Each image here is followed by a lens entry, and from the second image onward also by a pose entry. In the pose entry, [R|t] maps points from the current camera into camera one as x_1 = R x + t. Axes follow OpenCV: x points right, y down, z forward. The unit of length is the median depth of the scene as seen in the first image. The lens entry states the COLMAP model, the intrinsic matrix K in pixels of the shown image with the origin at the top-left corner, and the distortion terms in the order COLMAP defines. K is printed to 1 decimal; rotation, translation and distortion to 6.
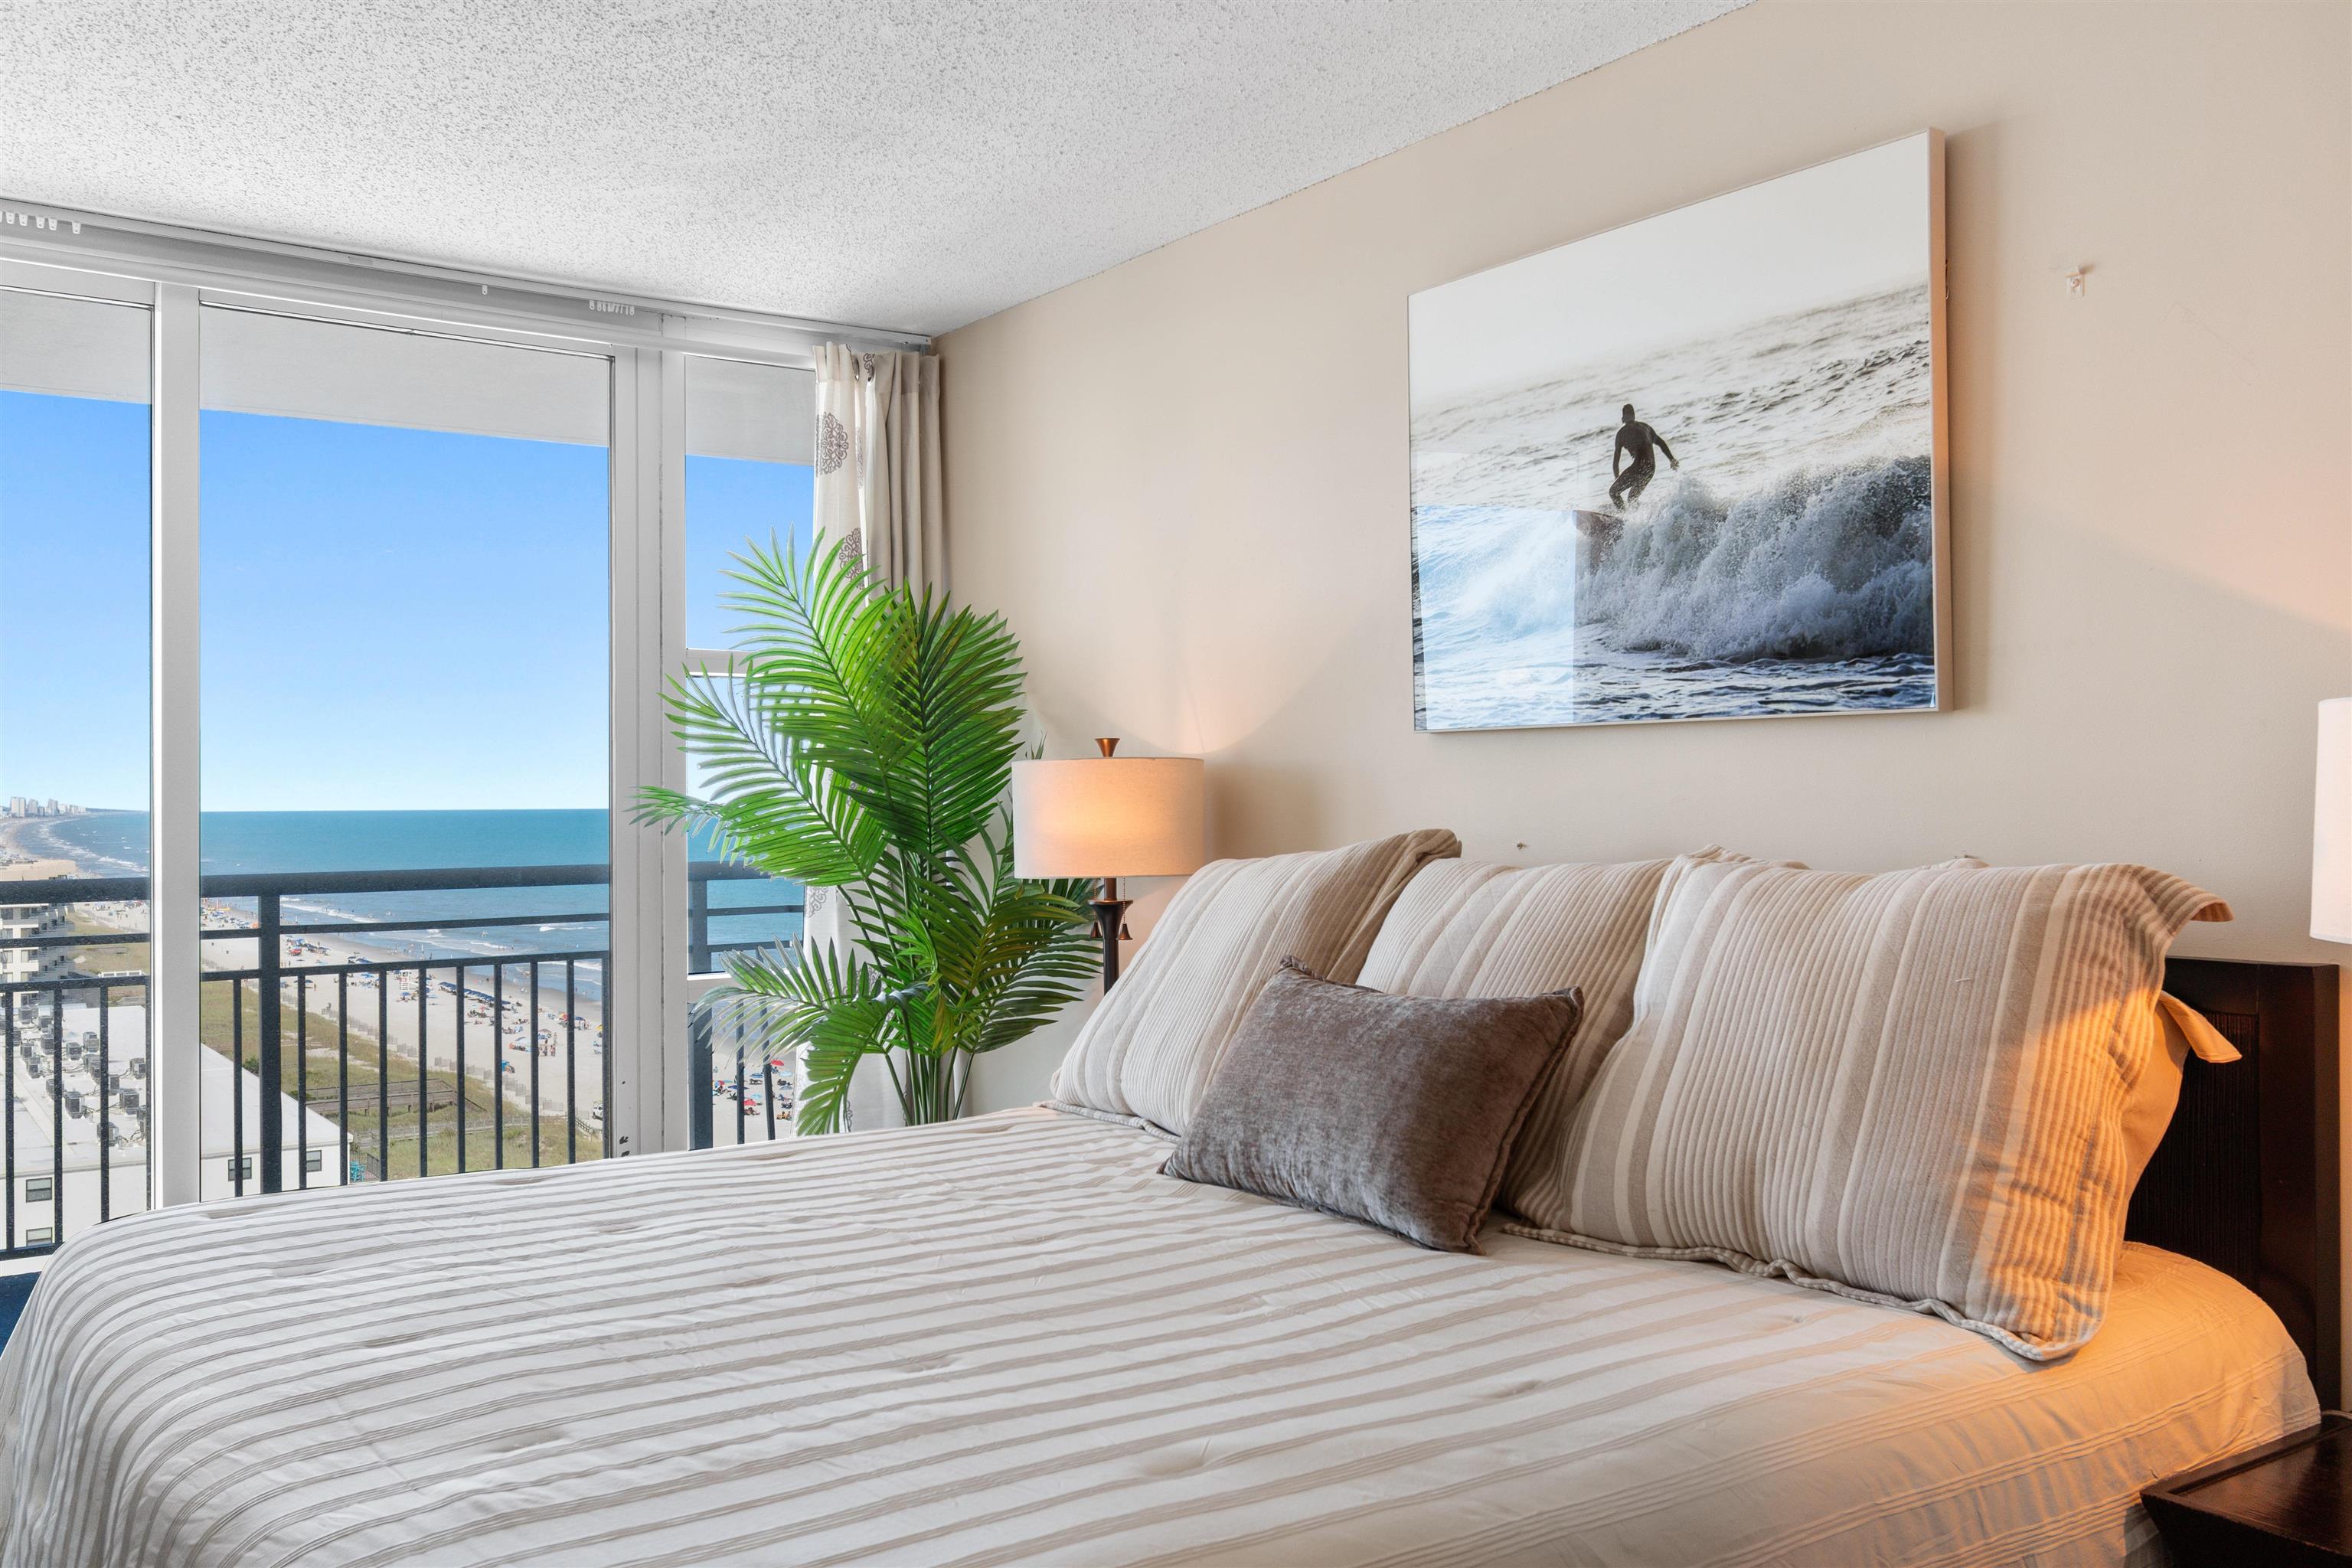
lens RADIAL K [[1959.5, 0, 1132.3], [0, 1959.5, 796.6], [0, 0, 1]] dist [0.000706, -0.005148]
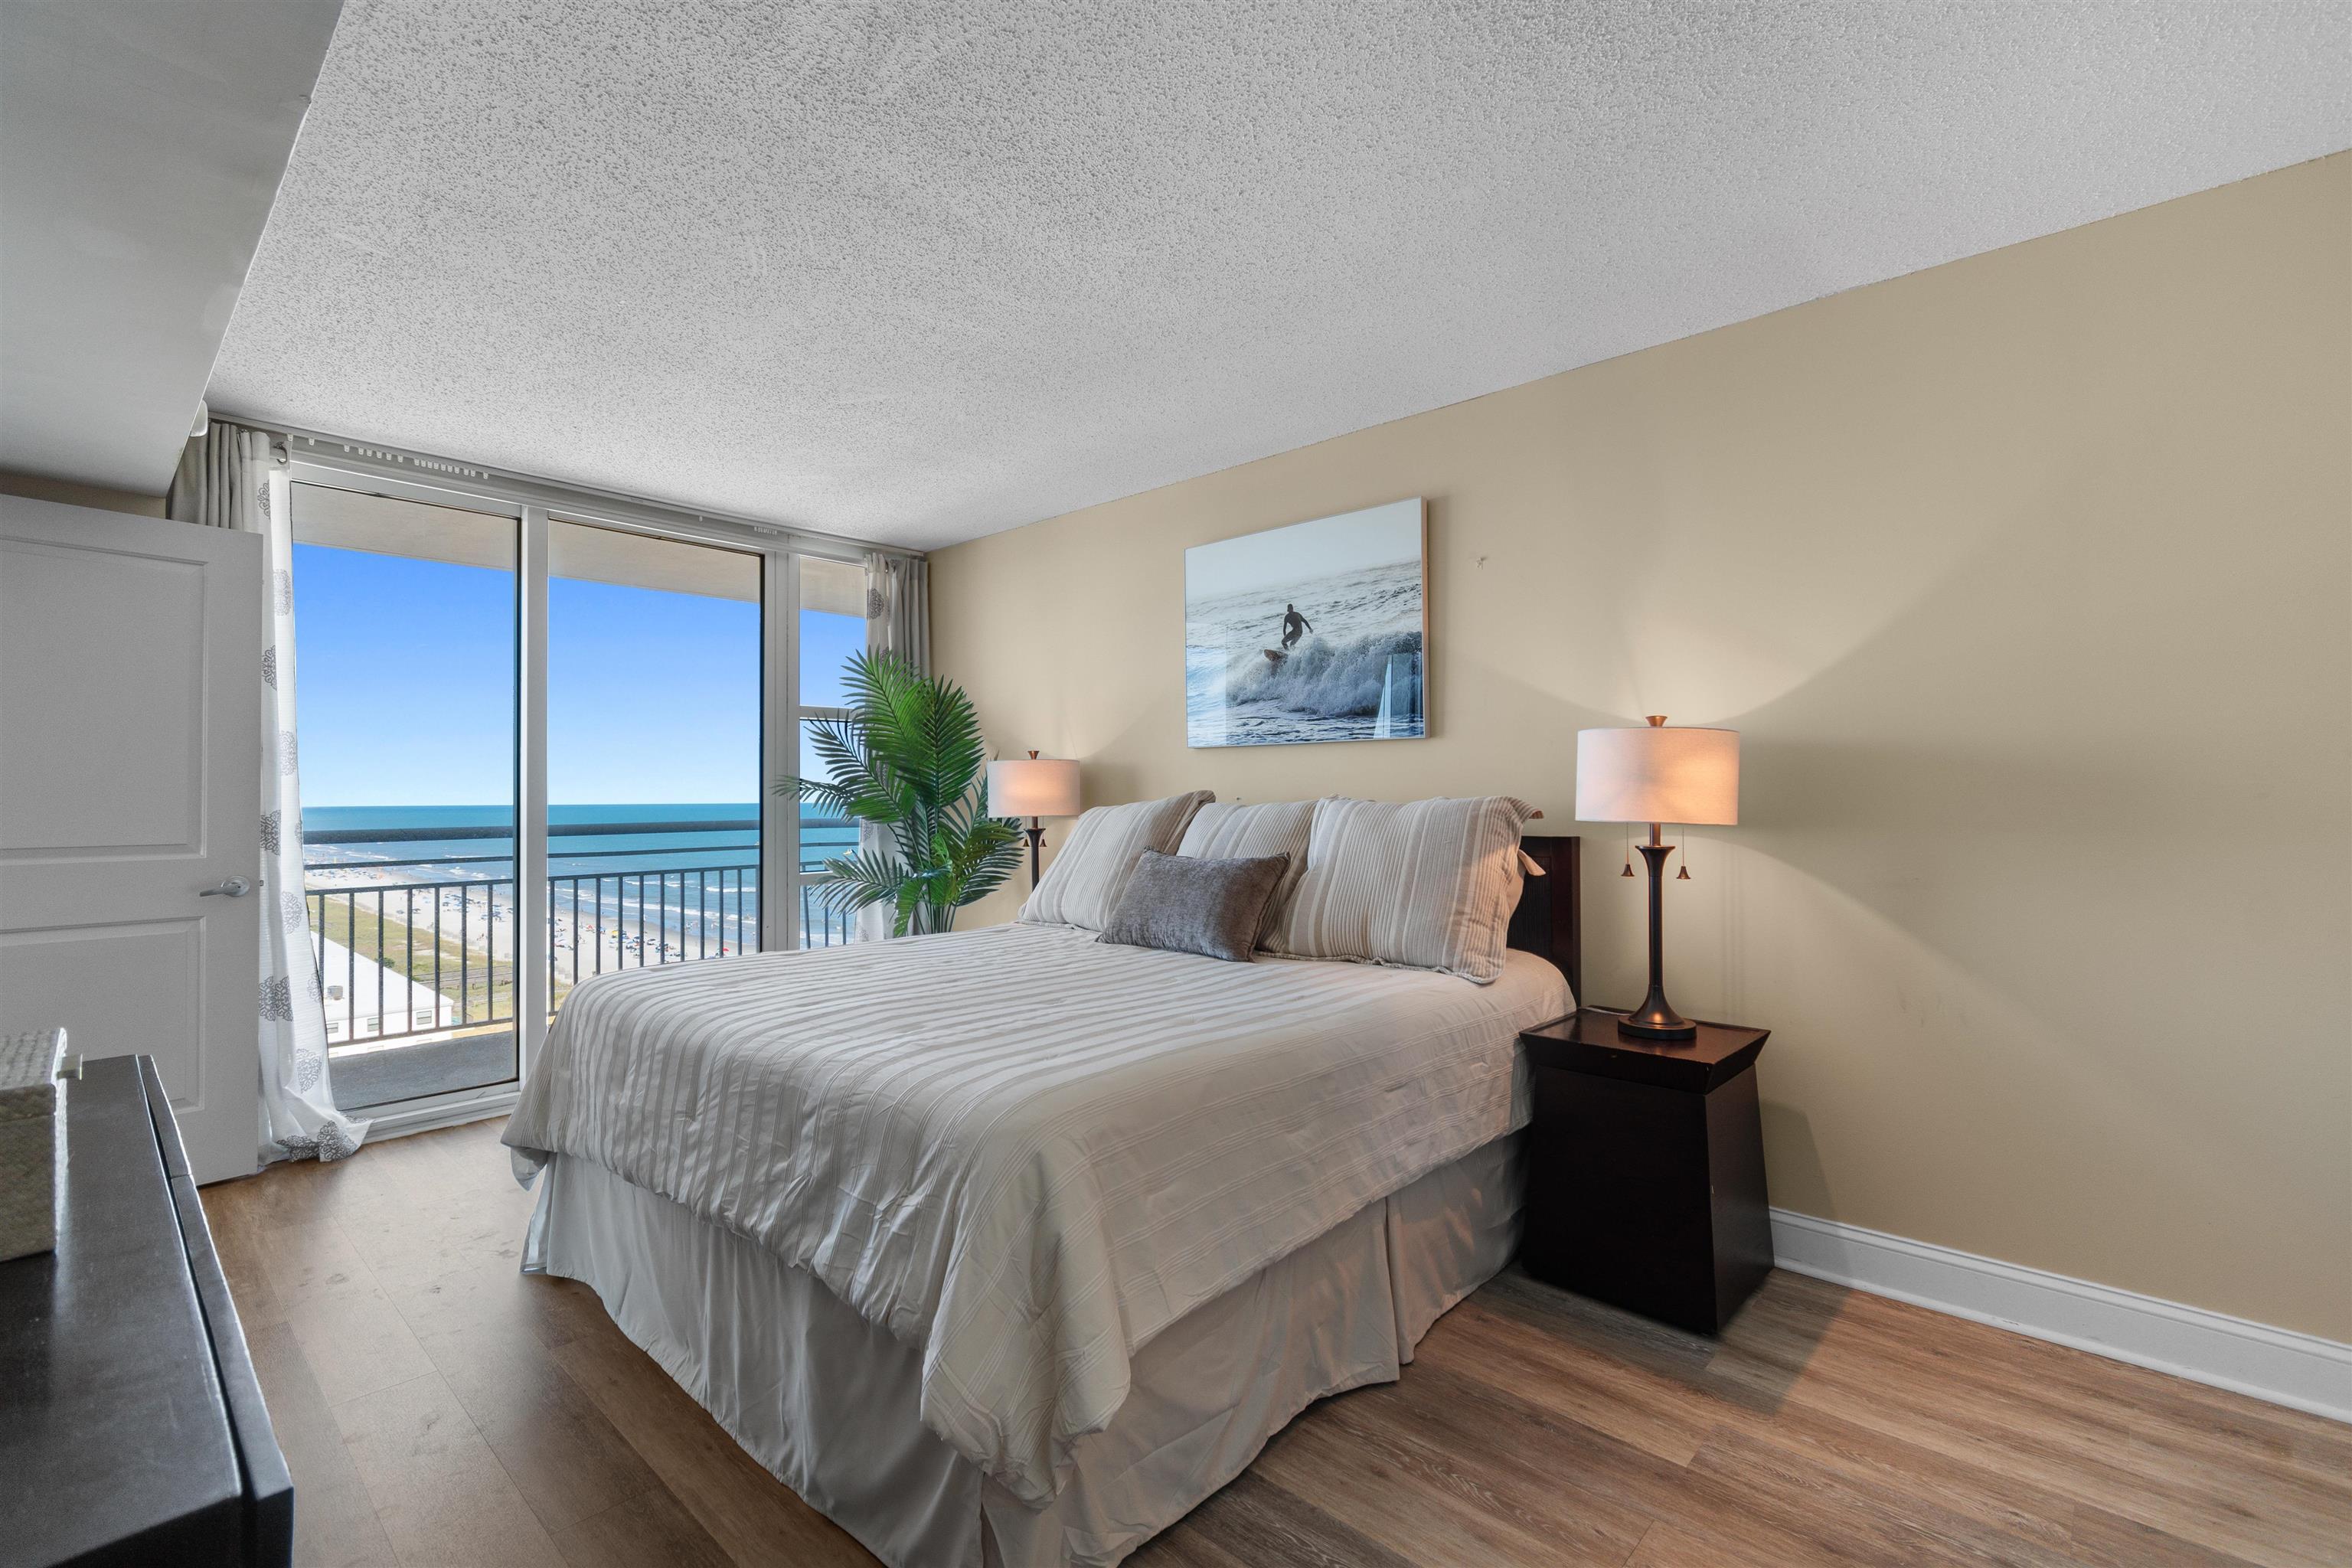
lens RADIAL K [[1023.1, 0, 1176.0], [0, 1023.1, 784.0], [0, 0, 1]] dist [-0.001870, -0.001309]
pose [[0.978445, 0.003068, 0.206482, -0.135354], [-0.001338, 0.999963, -0.008516, 0.022369], [-0.206501, 0.008056, 0.978413, -0.153069]]
